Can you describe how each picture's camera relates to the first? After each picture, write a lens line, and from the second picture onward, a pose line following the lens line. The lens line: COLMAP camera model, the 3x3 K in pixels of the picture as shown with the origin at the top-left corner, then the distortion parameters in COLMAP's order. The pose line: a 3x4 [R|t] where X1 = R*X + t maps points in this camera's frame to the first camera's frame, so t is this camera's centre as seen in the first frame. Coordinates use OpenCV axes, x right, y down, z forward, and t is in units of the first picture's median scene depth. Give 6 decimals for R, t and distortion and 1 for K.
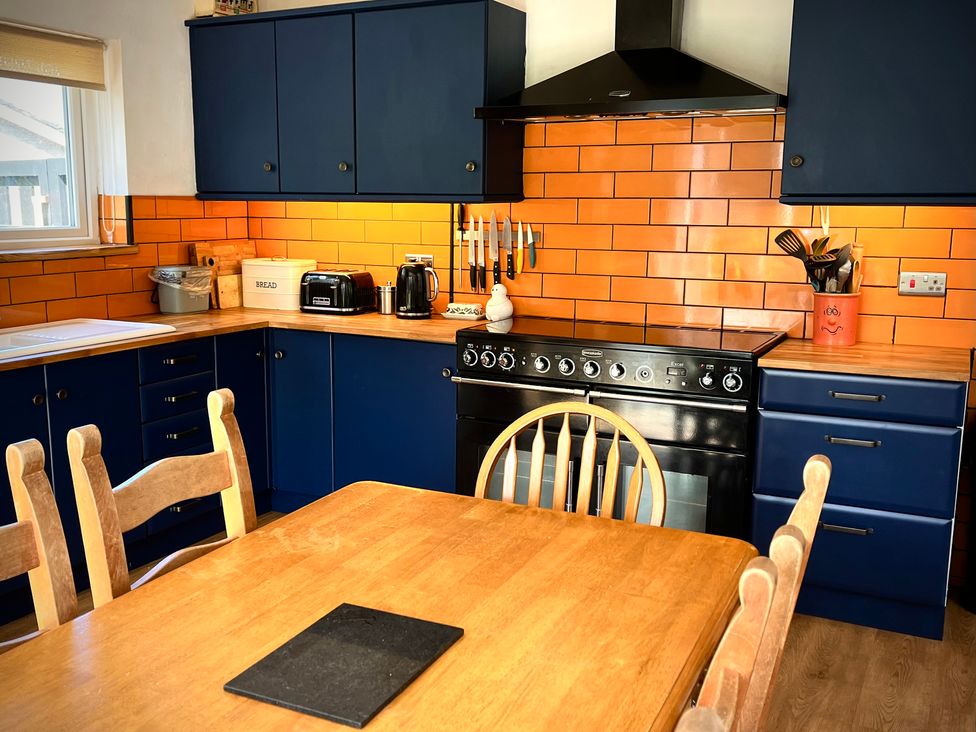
lens RADIAL K [[869.5, 0, 488.0], [0, 869.5, 366.0], [0, 0, 1]] dist [0.004565, -0.000796]
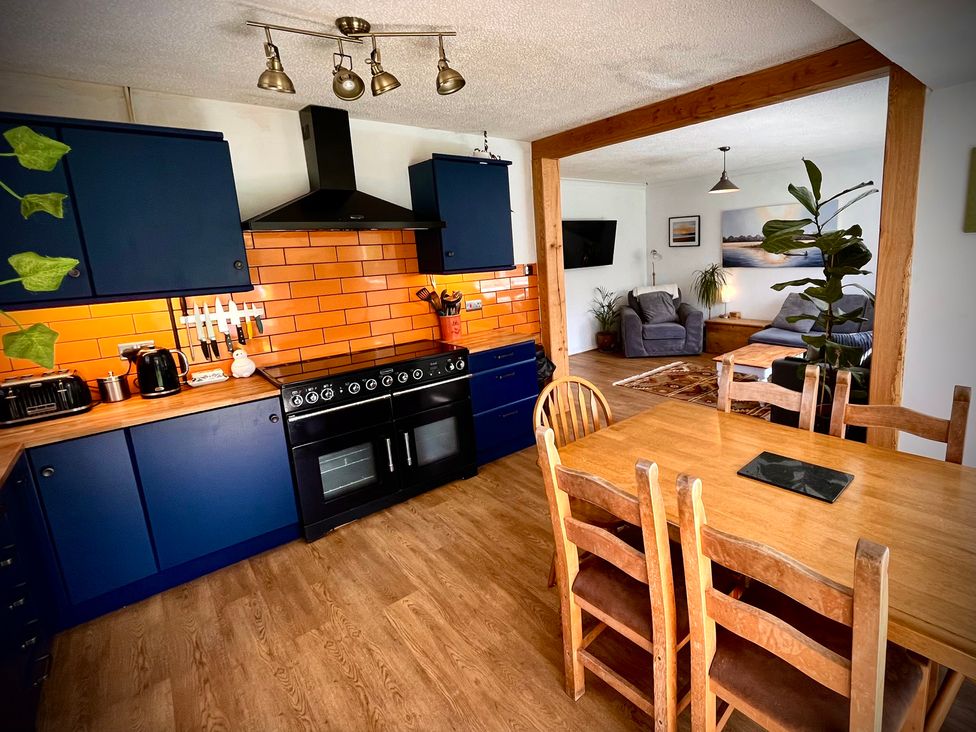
lens RADIAL K [[468.2, 0, 489.7], [0, 468.2, 345.1], [0, 0, 1]] dist [0.000989, 0.000058]
pose [[0.426781, -0.203956, 0.881056, -0.527007], [0.224539, 0.967628, 0.115230, -0.112530], [-0.876037, 0.148654, 0.458761, 0.373531]]
